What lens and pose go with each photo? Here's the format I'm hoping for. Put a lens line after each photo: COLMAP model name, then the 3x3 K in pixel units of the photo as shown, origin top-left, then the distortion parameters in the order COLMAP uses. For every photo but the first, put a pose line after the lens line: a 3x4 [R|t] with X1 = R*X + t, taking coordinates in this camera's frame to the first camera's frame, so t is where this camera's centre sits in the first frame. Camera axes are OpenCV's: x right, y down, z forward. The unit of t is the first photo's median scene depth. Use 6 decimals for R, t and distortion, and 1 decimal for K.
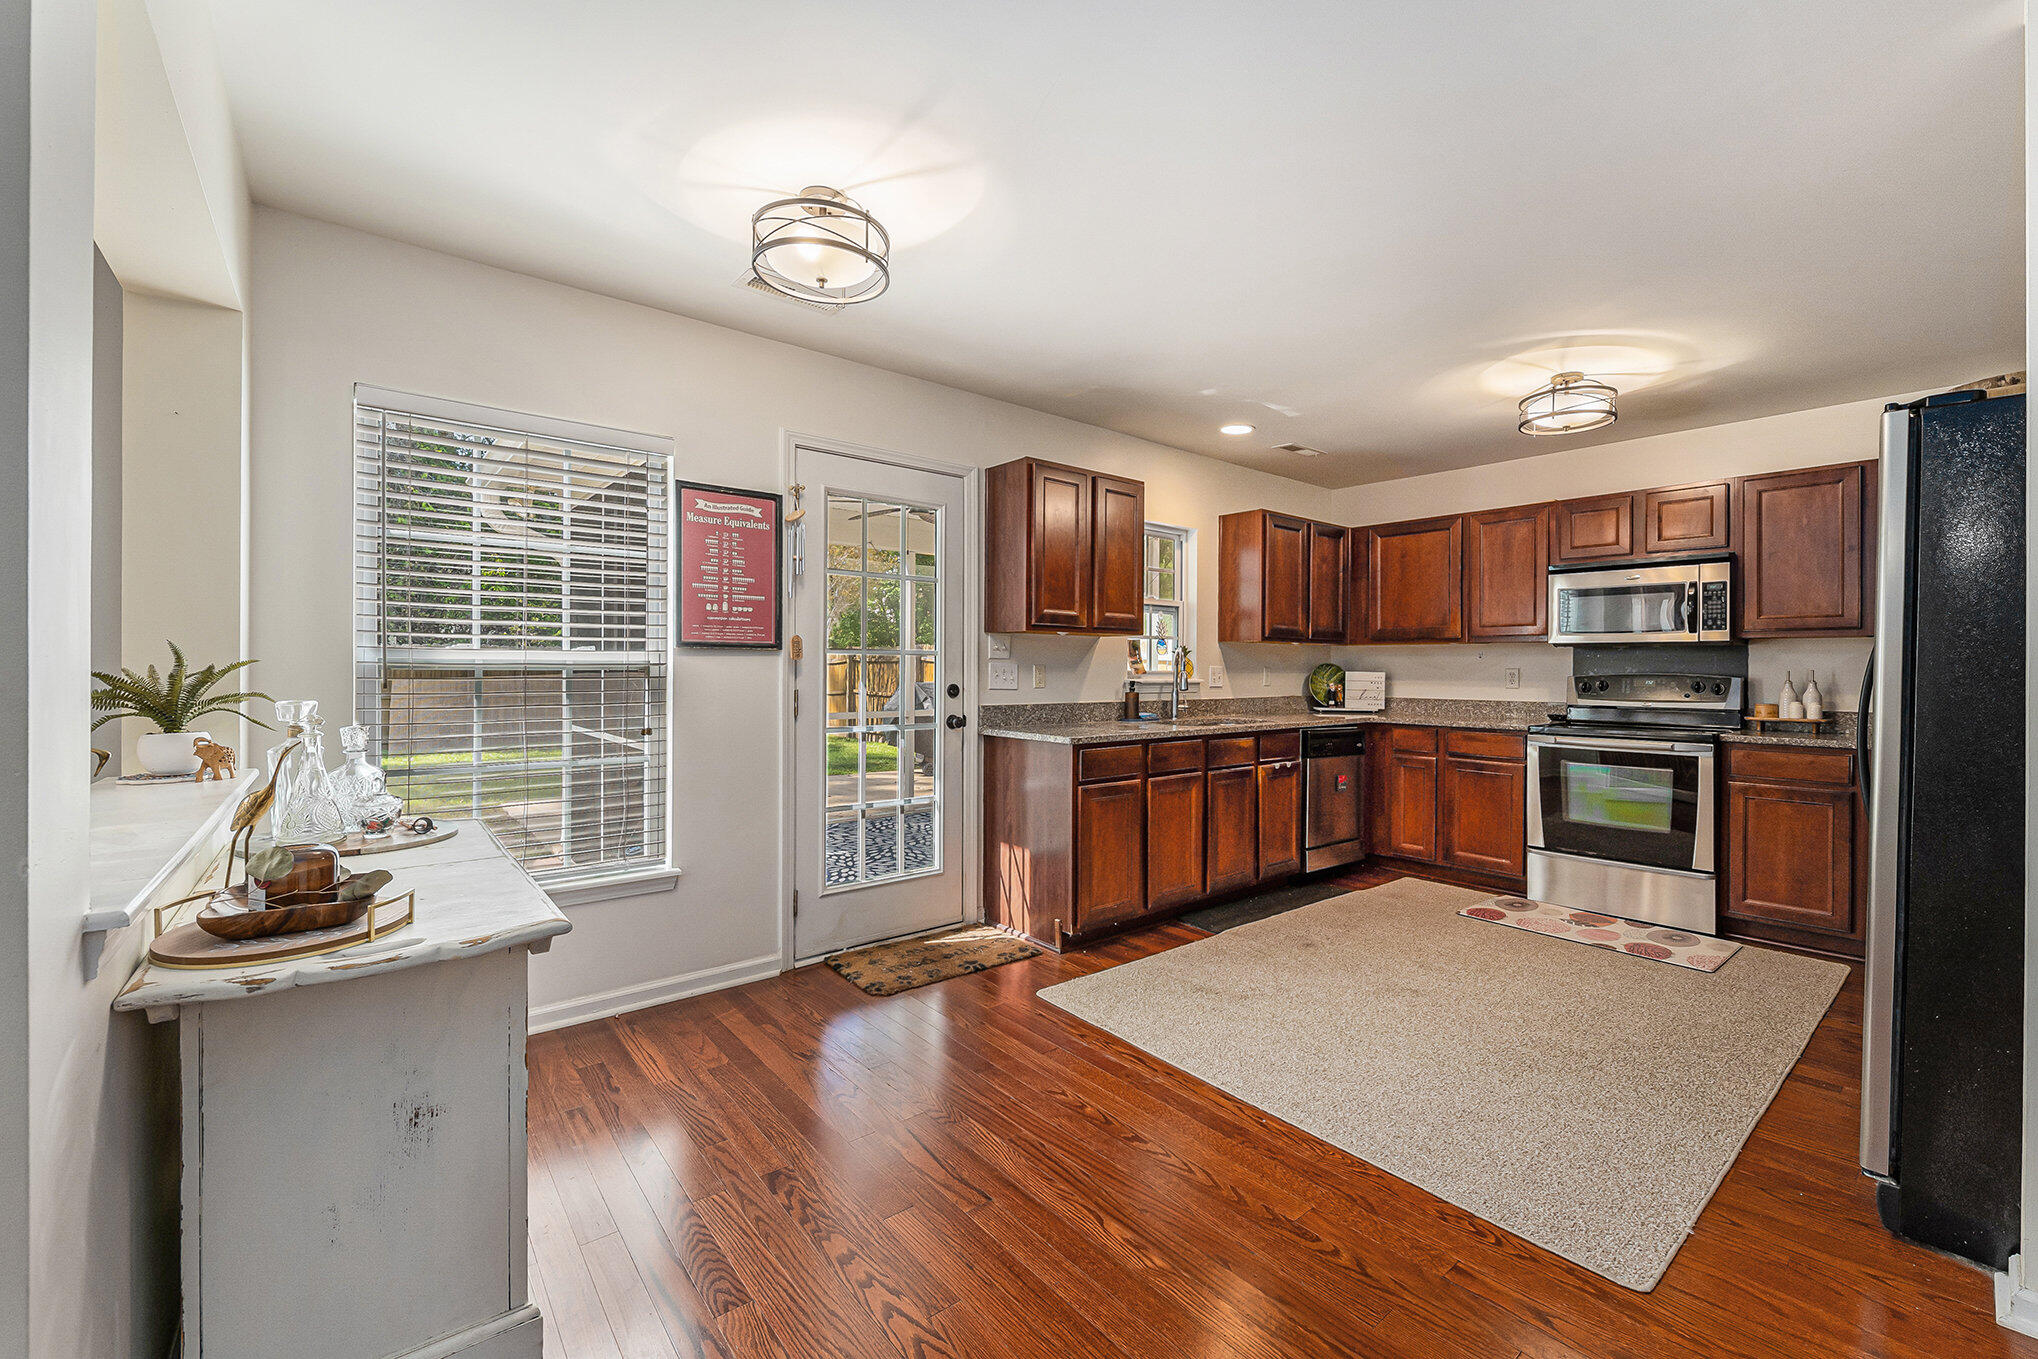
lens RADIAL K [[823.4, 0, 1008.7], [0, 823.4, 664.0], [0, 0, 1]] dist [0.001551, -0.007768]
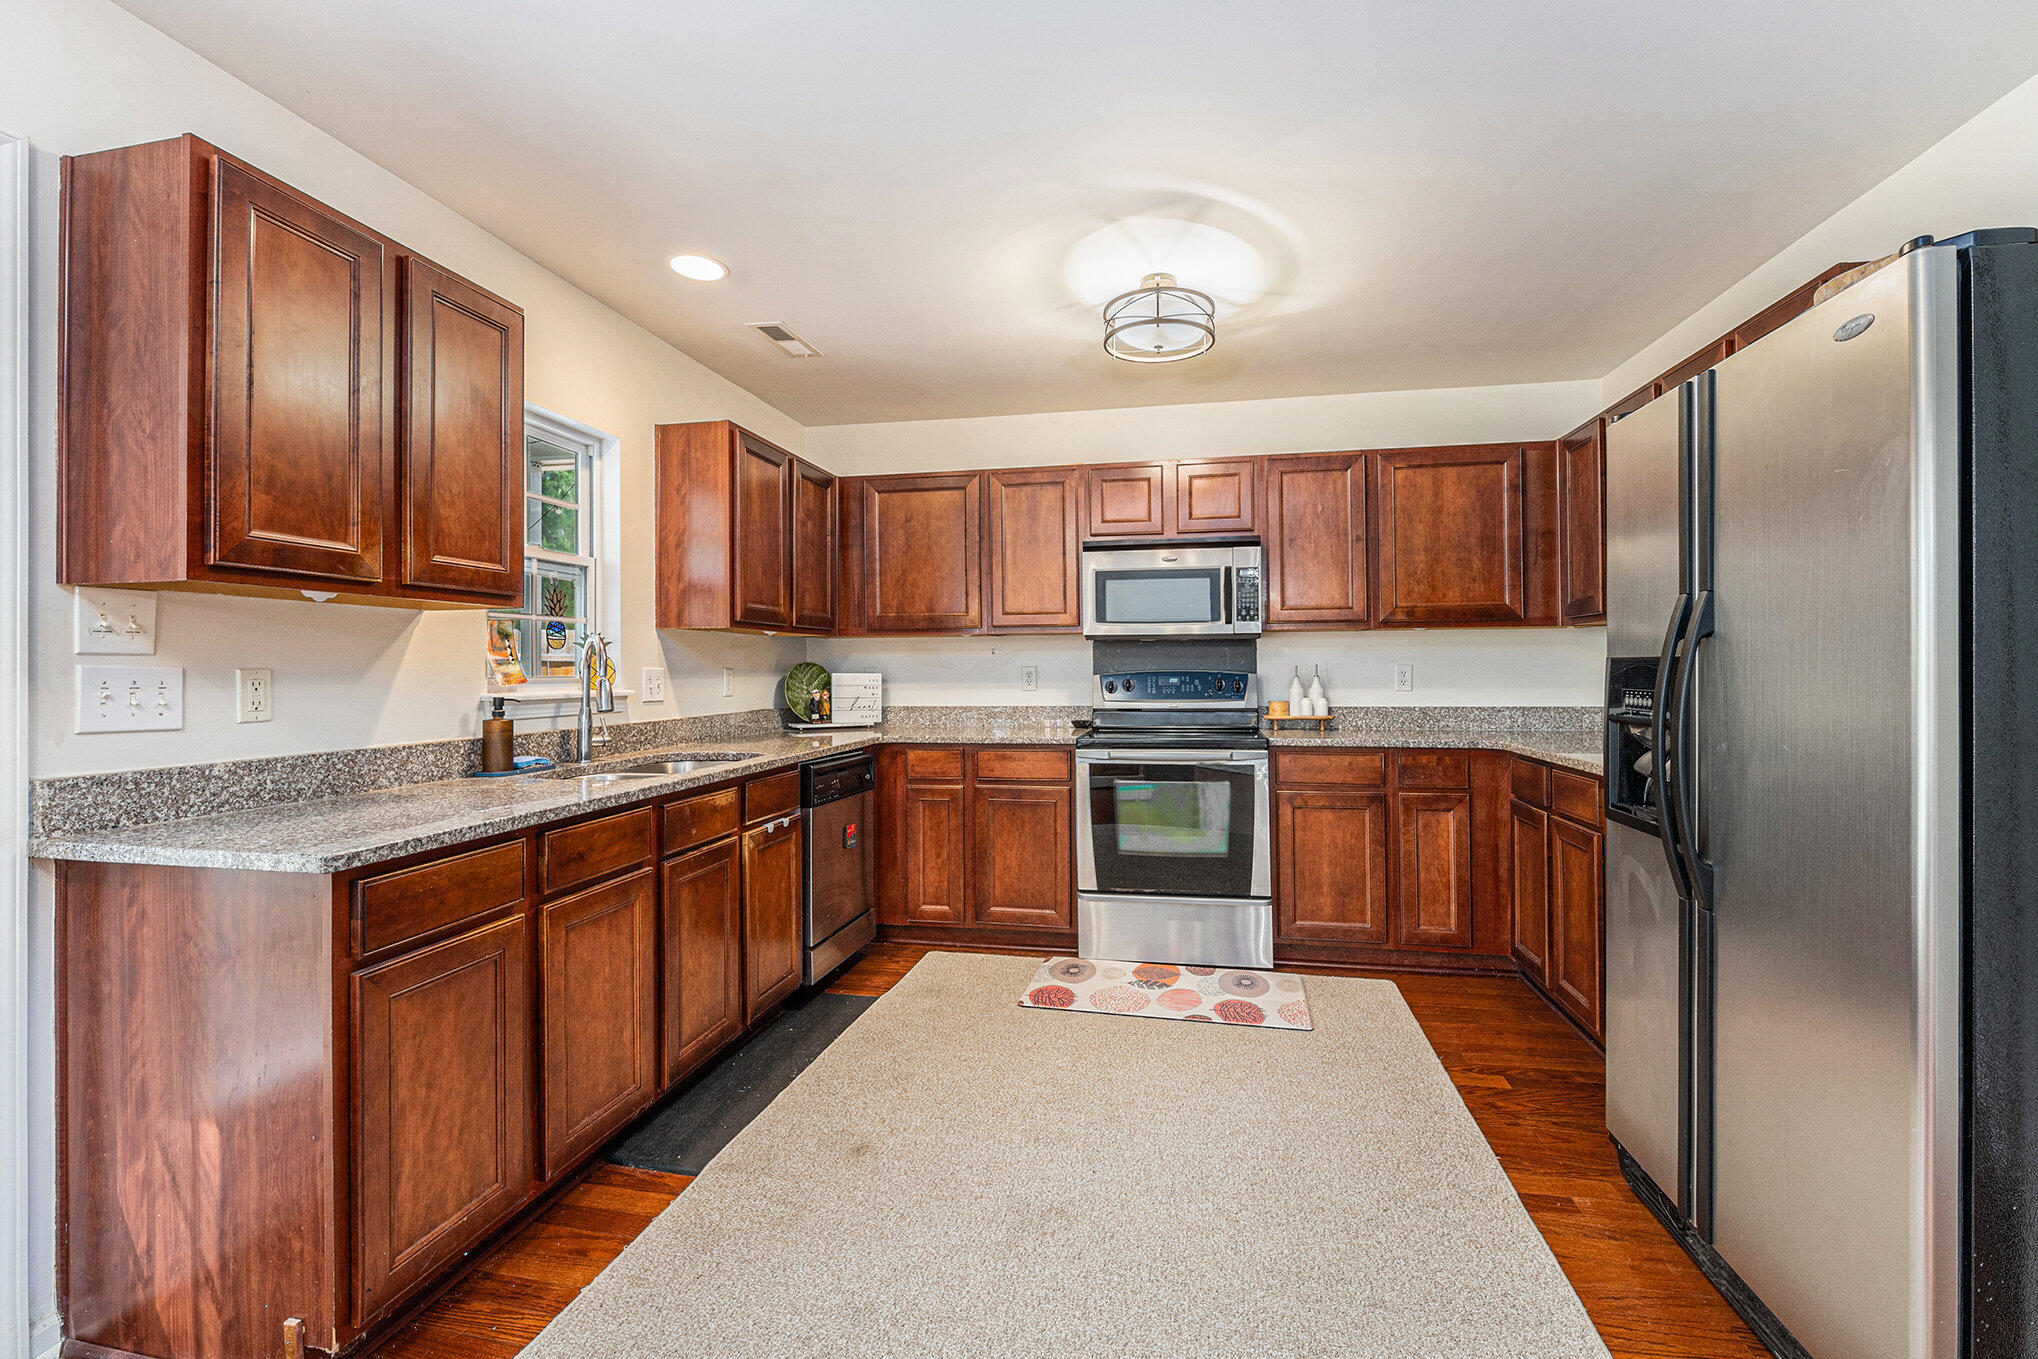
lens RADIAL K [[864.4, 0, 1024.8], [0, 864.4, 660.9], [0, 0, 1]] dist [-0.013578, -0.000310]
pose [[0.761692, -0.005655, 0.647915, 0.053207], [0.008691, 0.999961, -0.001490, 0.001356], [-0.647881, 0.006766, 0.761711, 0.383143]]
